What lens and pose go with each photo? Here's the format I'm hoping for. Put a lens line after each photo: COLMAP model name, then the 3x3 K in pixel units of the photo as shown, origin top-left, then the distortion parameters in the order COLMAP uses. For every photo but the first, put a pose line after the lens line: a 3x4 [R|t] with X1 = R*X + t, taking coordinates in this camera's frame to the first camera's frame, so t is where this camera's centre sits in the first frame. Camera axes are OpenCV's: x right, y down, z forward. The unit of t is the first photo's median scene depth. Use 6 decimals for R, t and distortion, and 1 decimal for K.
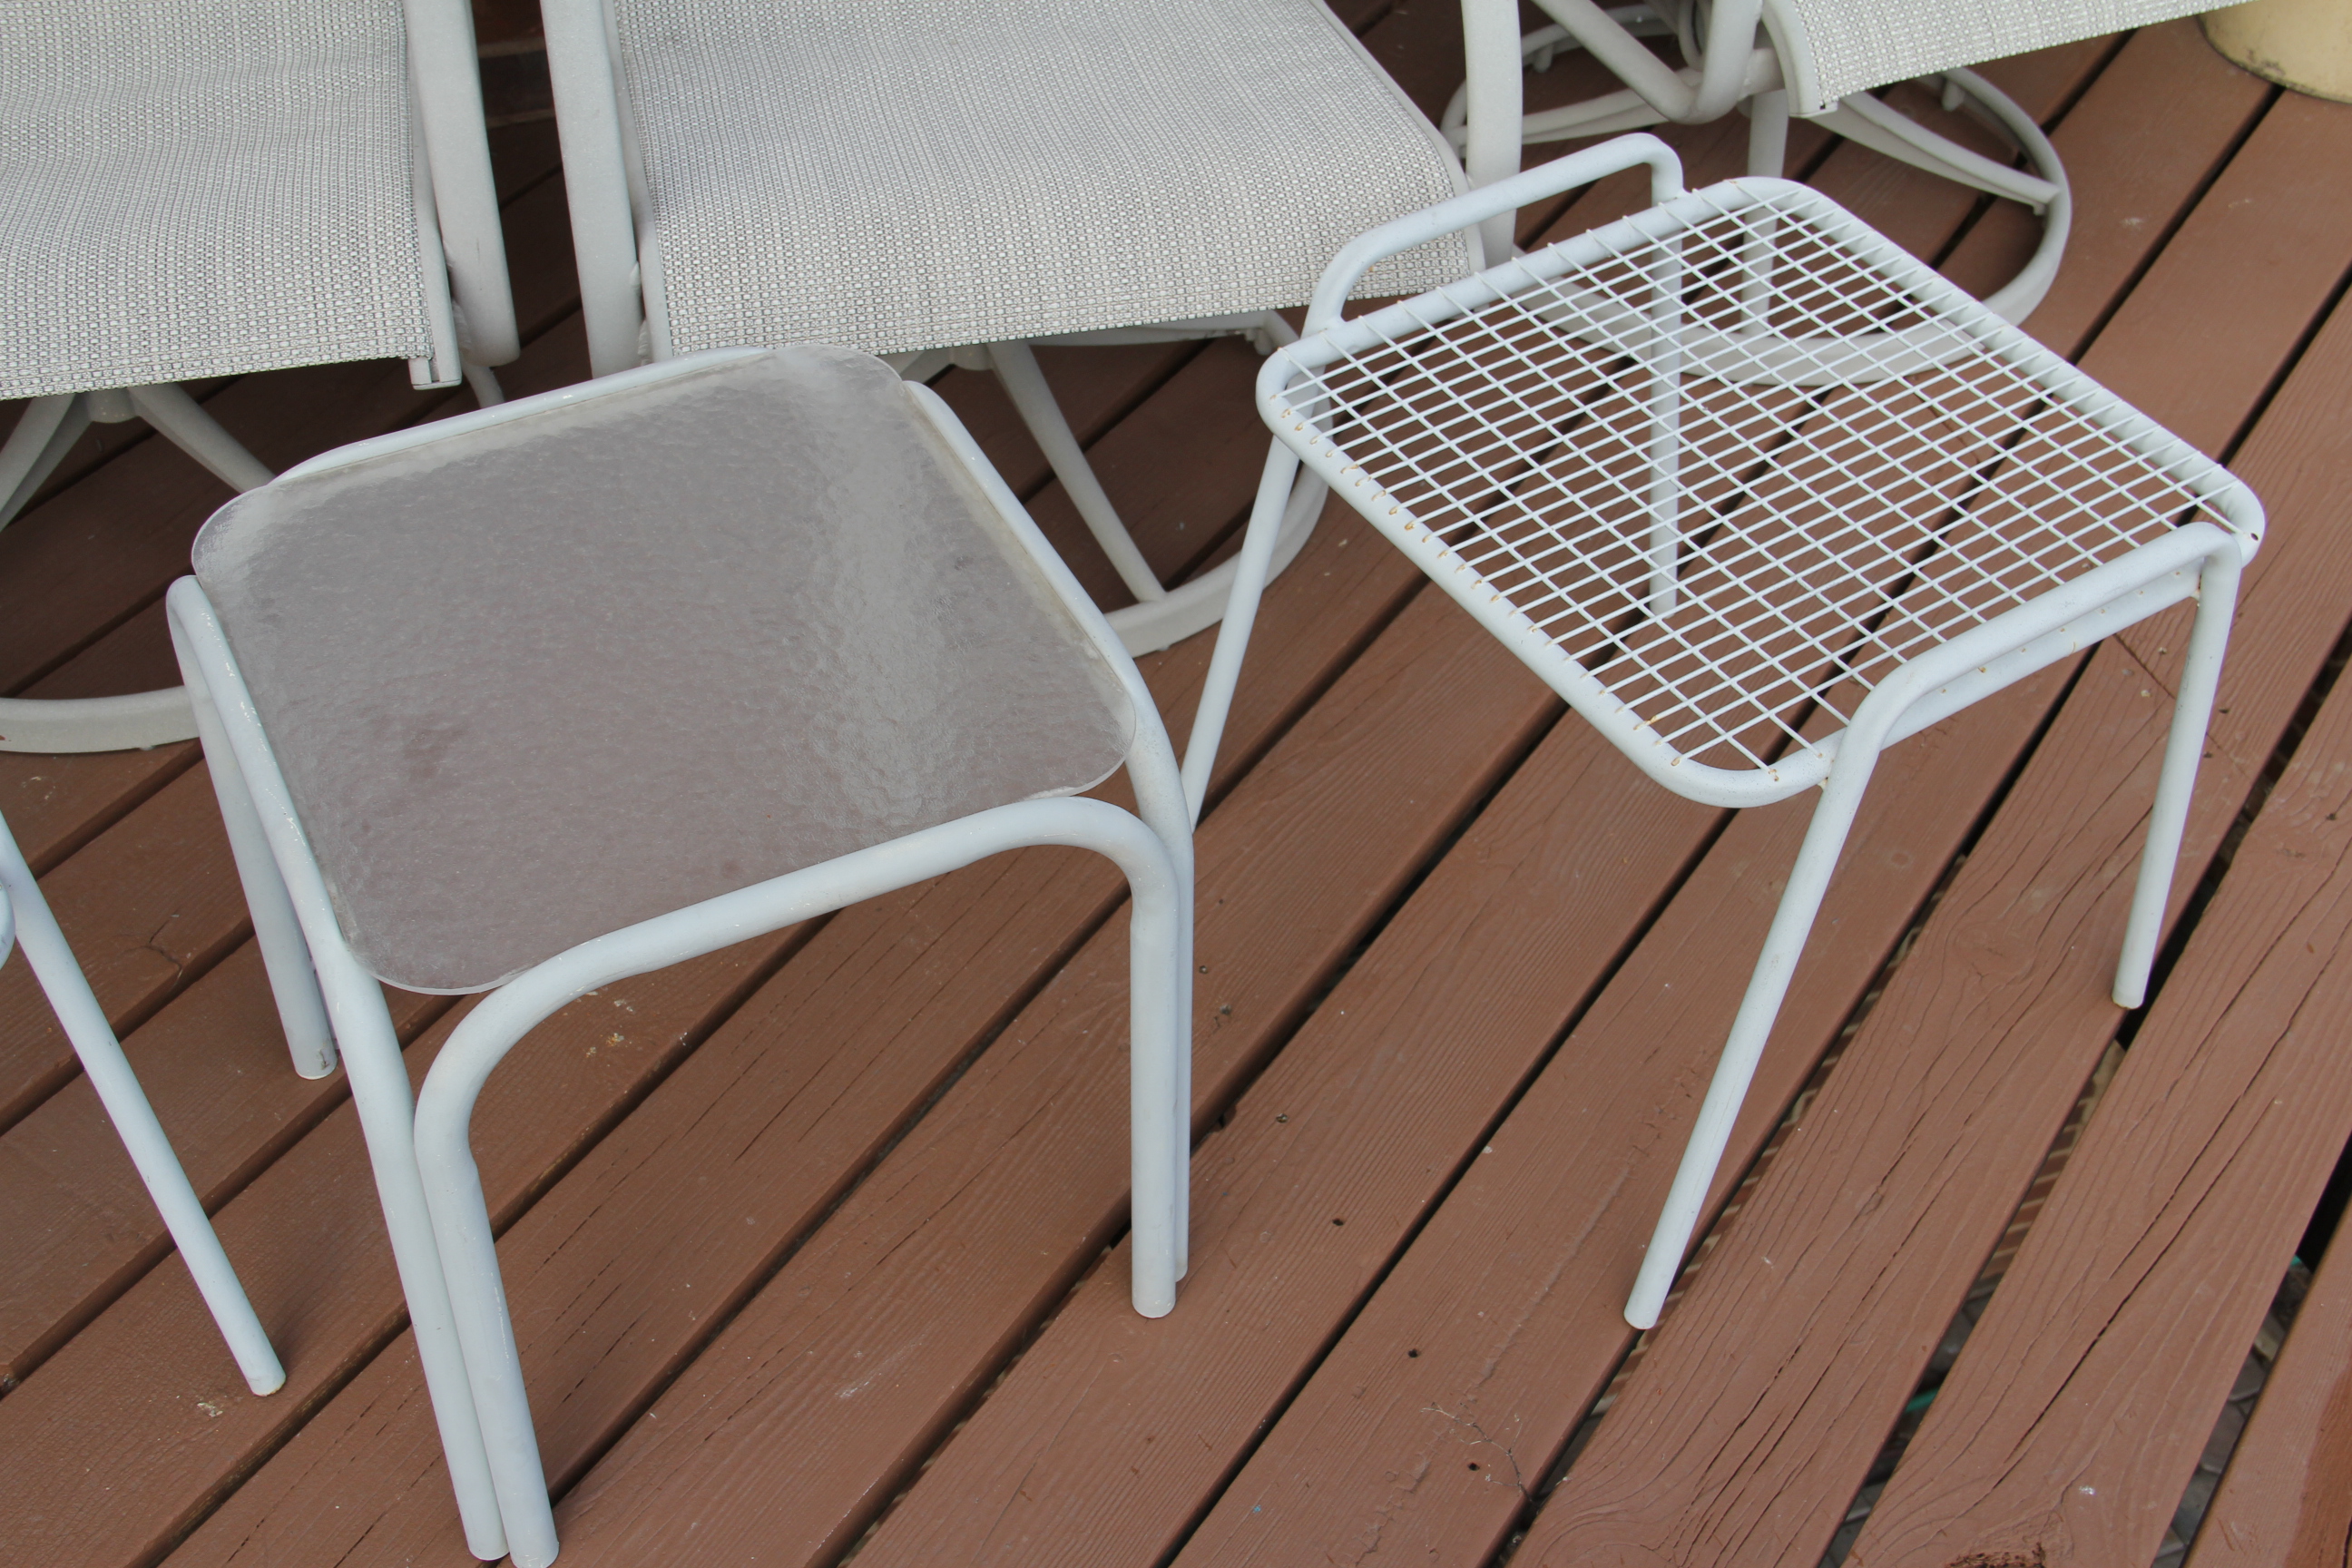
lens RADIAL K [[2910.5, 0, 1176.0], [0, 2910.5, 784.0], [0, 0, 1]] dist [-0.043745, 0.441150]
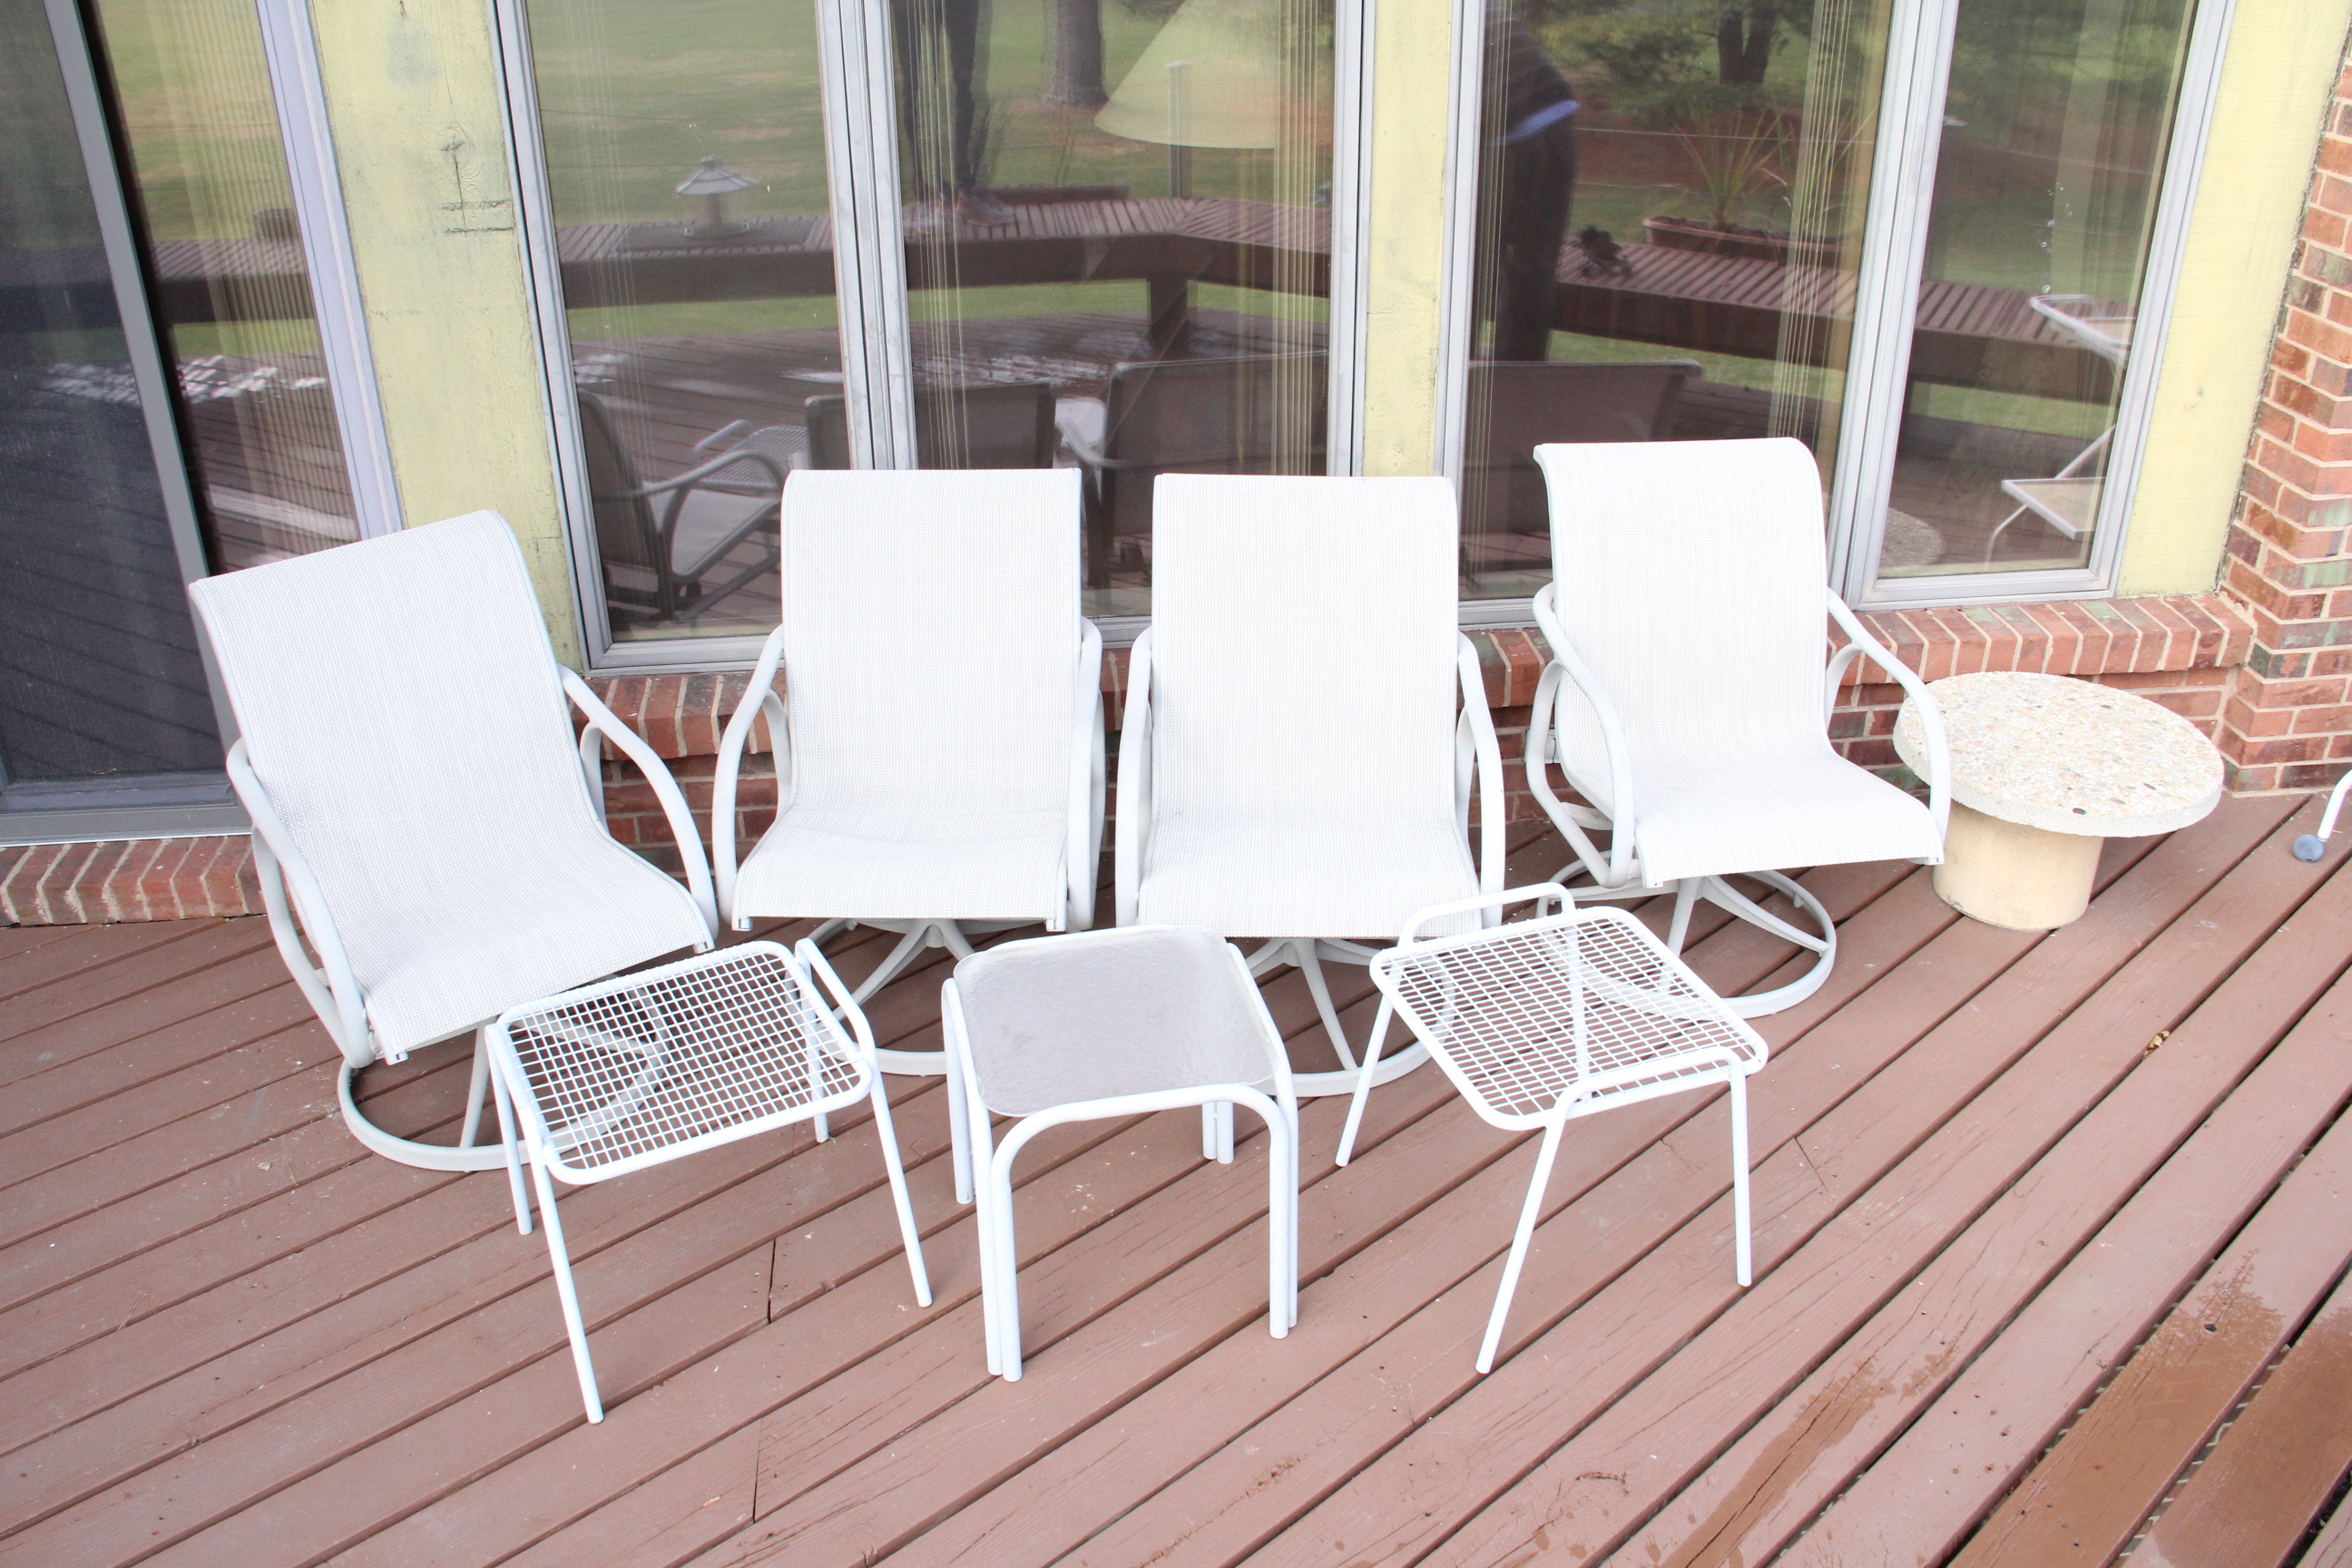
lens RADIAL K [[1989.1, 0, 1176.0], [0, 1989.1, 784.0], [0, 0, 1]] dist [-0.122261, 0.010763]
pose [[0.967959, 0.083122, -0.236954, 0.264142], [-0.147958, 0.951218, -0.270728, 0.206985], [0.202891, 0.297113, 0.933038, -0.677380]]
